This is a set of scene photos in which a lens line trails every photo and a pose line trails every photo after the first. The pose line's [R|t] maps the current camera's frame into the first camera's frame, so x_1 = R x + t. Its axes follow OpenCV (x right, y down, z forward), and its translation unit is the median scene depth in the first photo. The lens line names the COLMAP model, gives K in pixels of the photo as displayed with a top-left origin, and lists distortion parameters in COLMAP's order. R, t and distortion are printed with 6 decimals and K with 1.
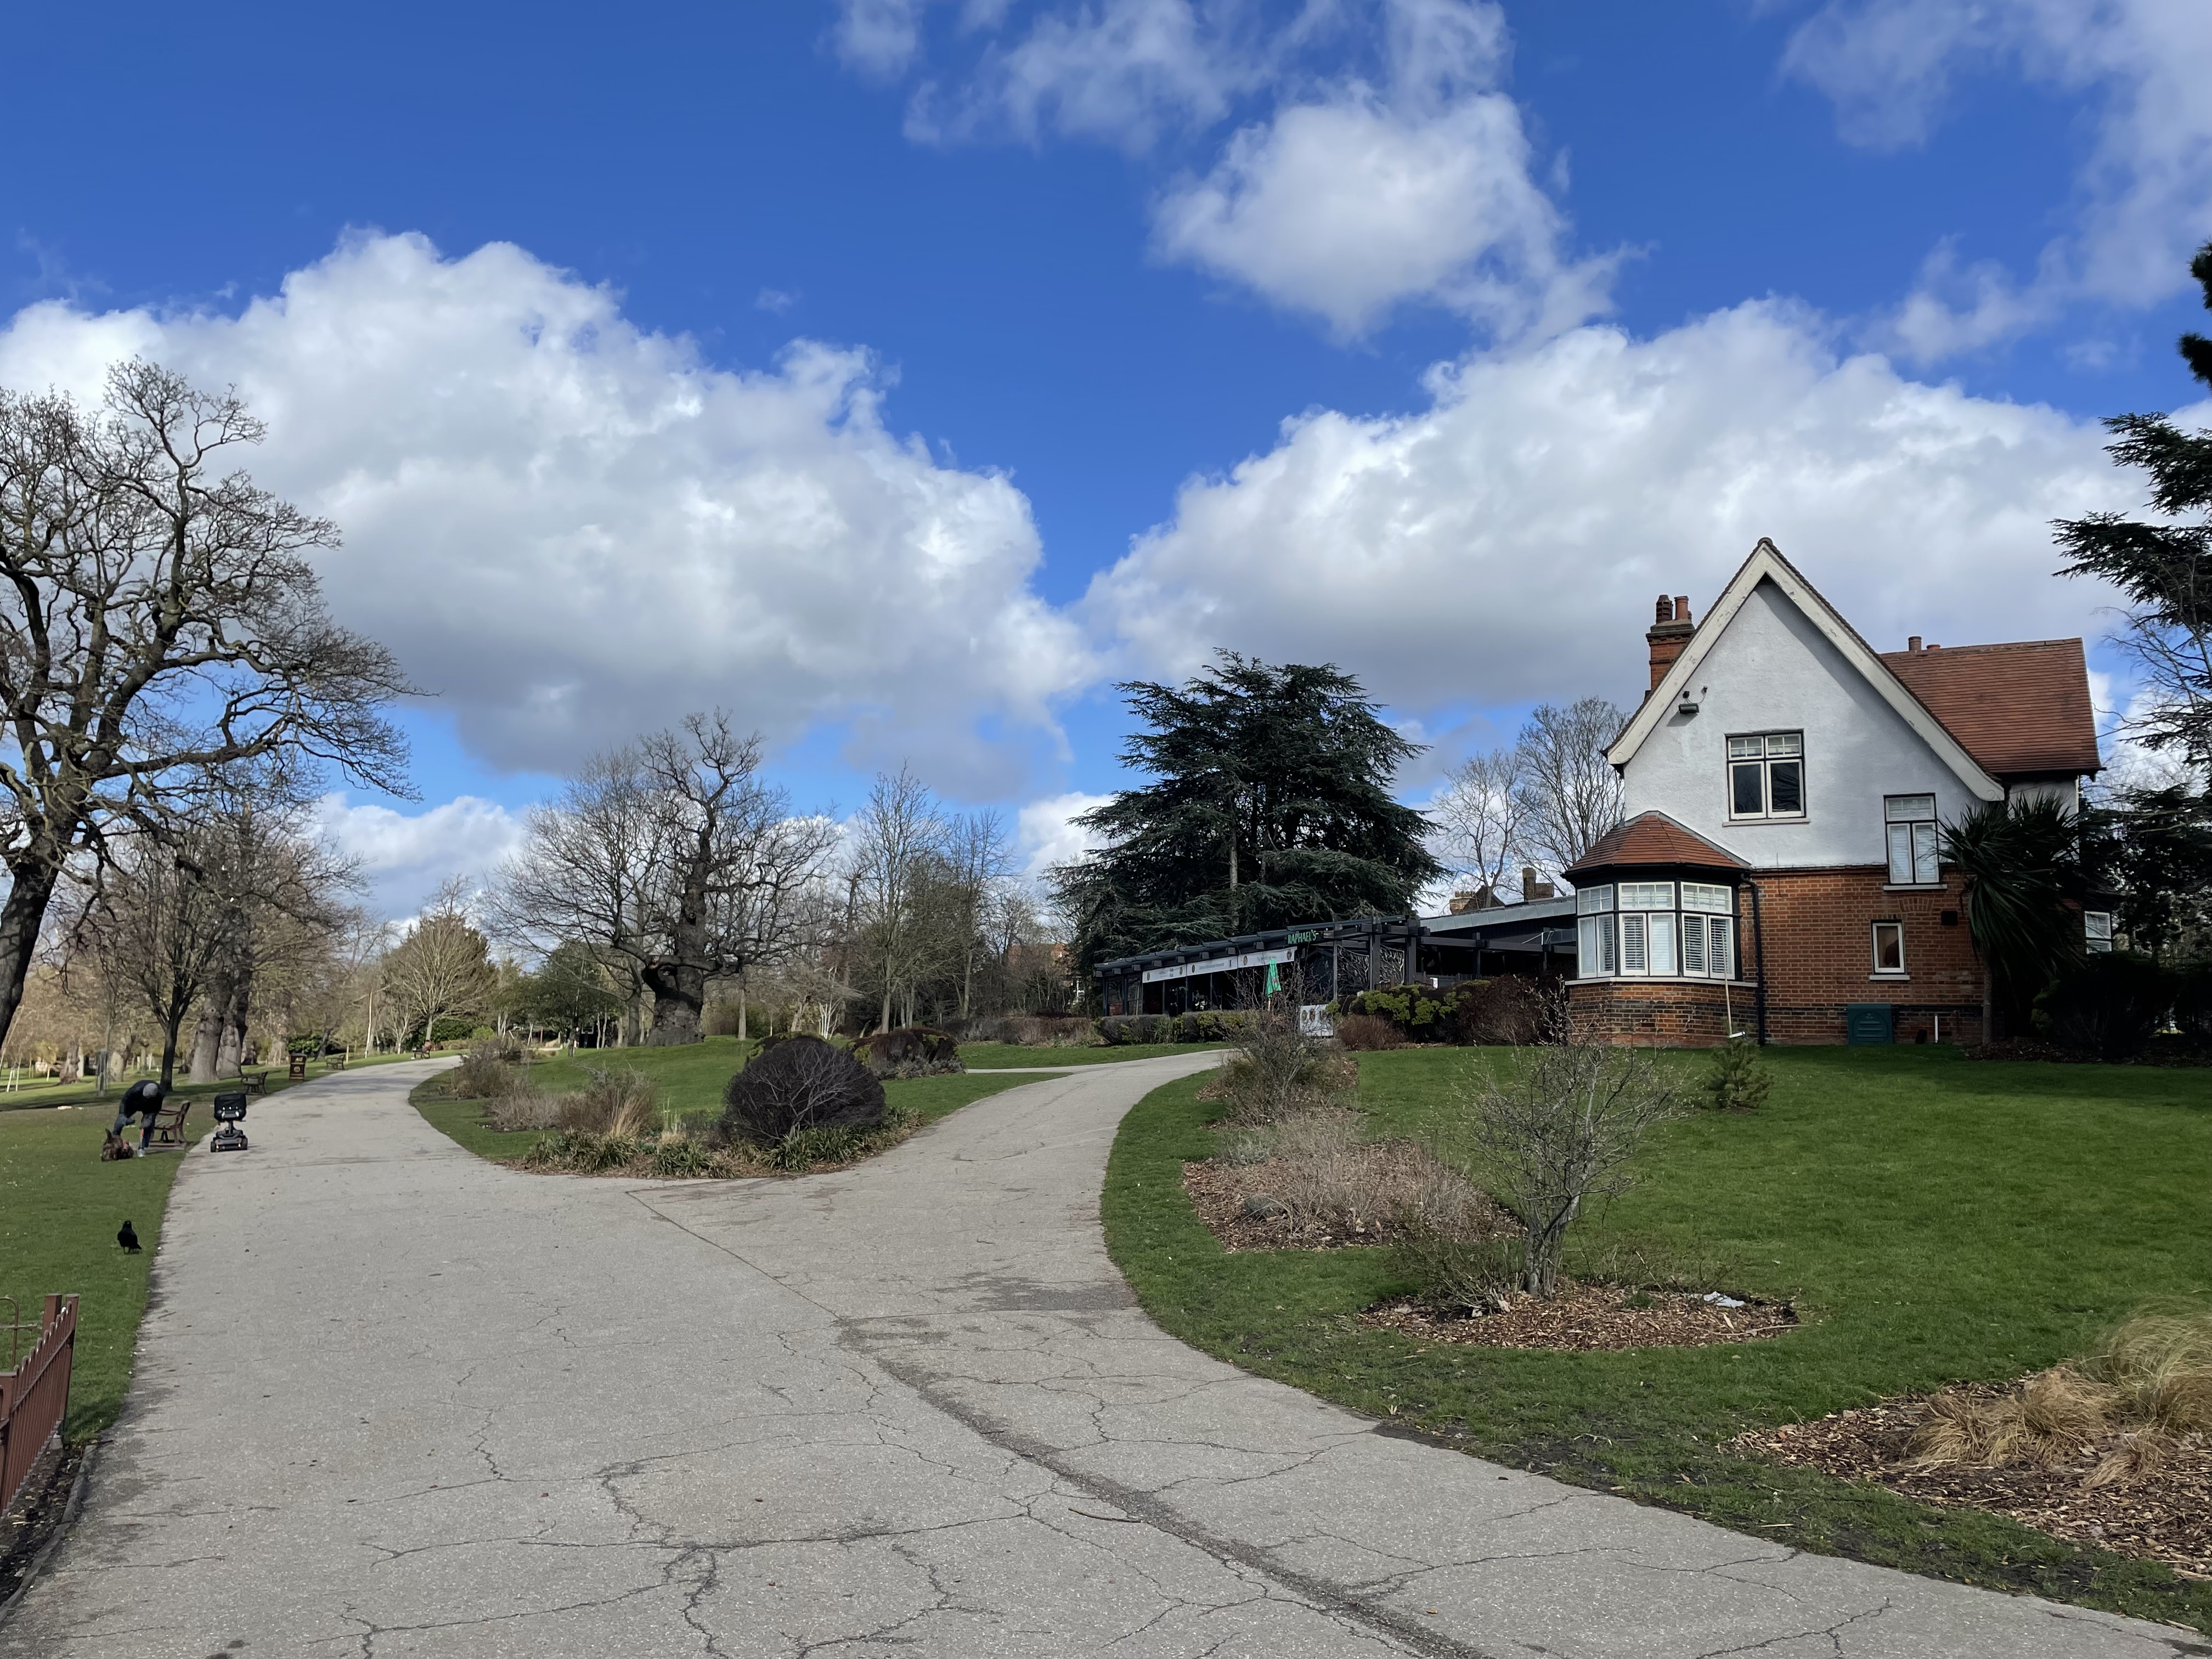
lens RADIAL K [[1680.6, 0, 1091.3], [0, 1680.6, 812.9], [0, 0, 1]] dist [0.139323, -0.186618]
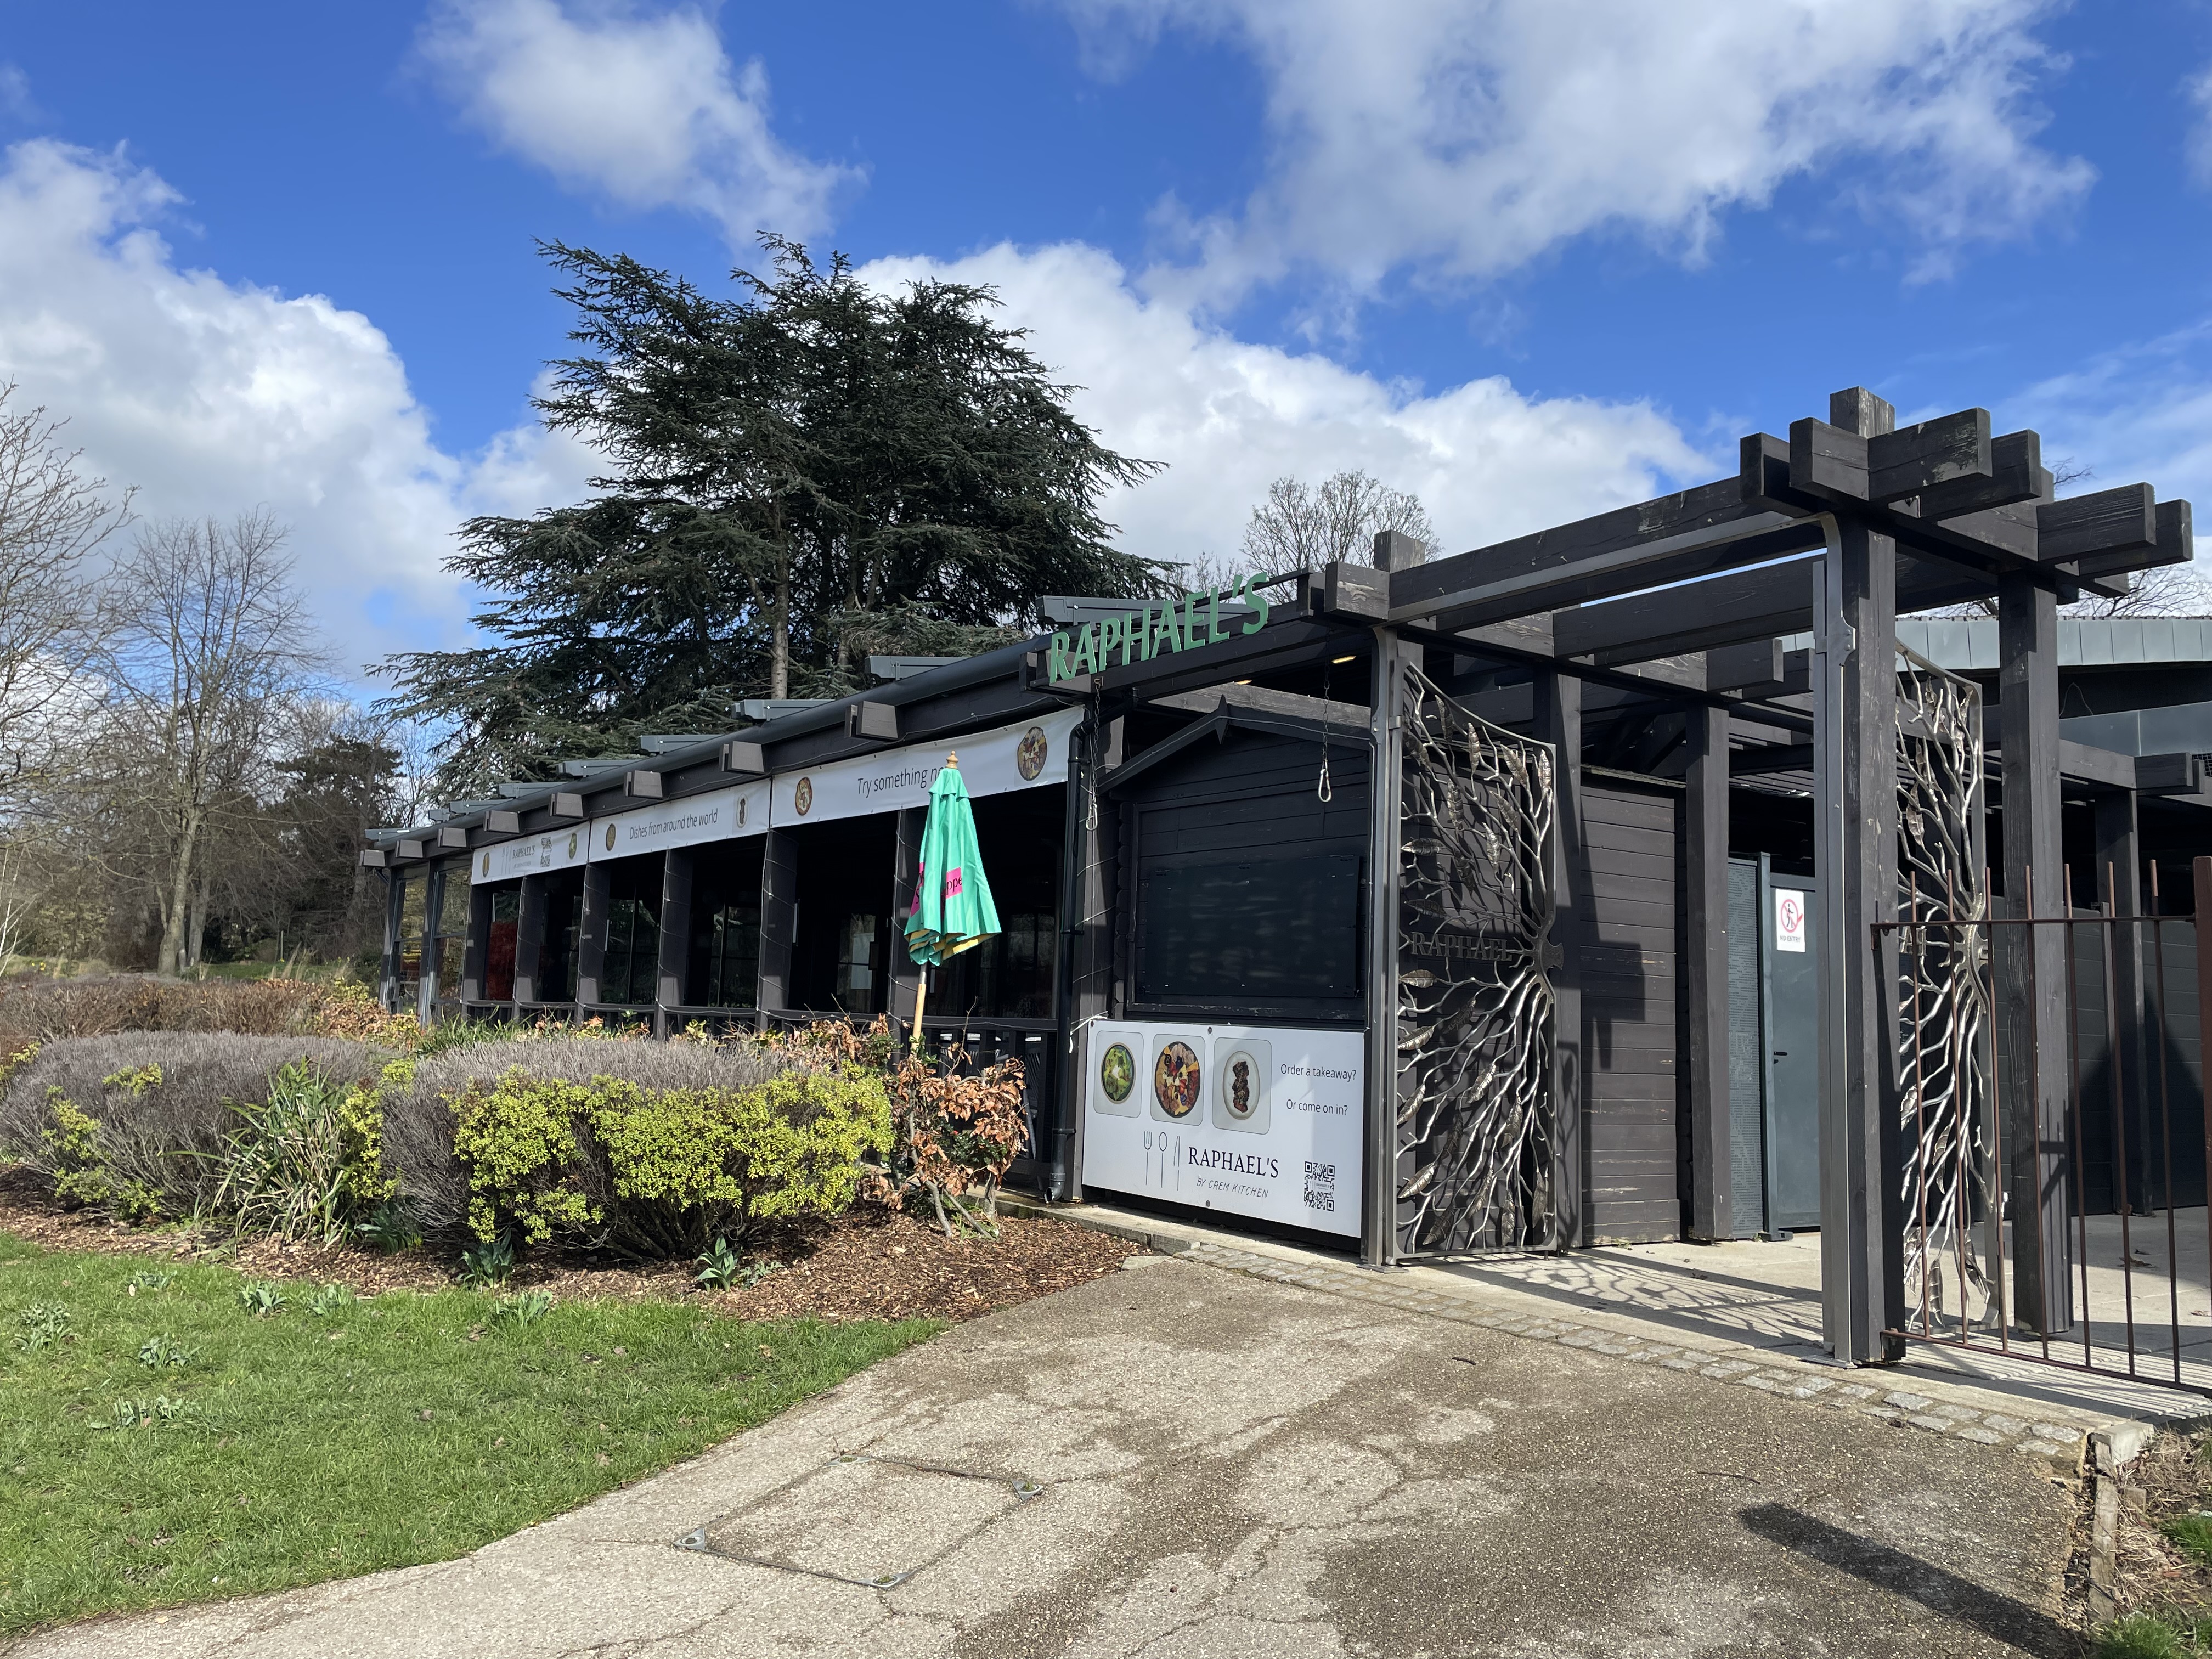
lens RADIAL K [[1680.6, 0, 1091.3], [0, 1680.6, 812.9], [0, 0, 1]] dist [0.139323, -0.186618]
pose [[0.962462, 0.053108, 0.266171, 0.061379], [-0.065484, 0.997136, 0.037831, 0.071235], [-0.263399, -0.053841, 0.963183, 0.693443]]
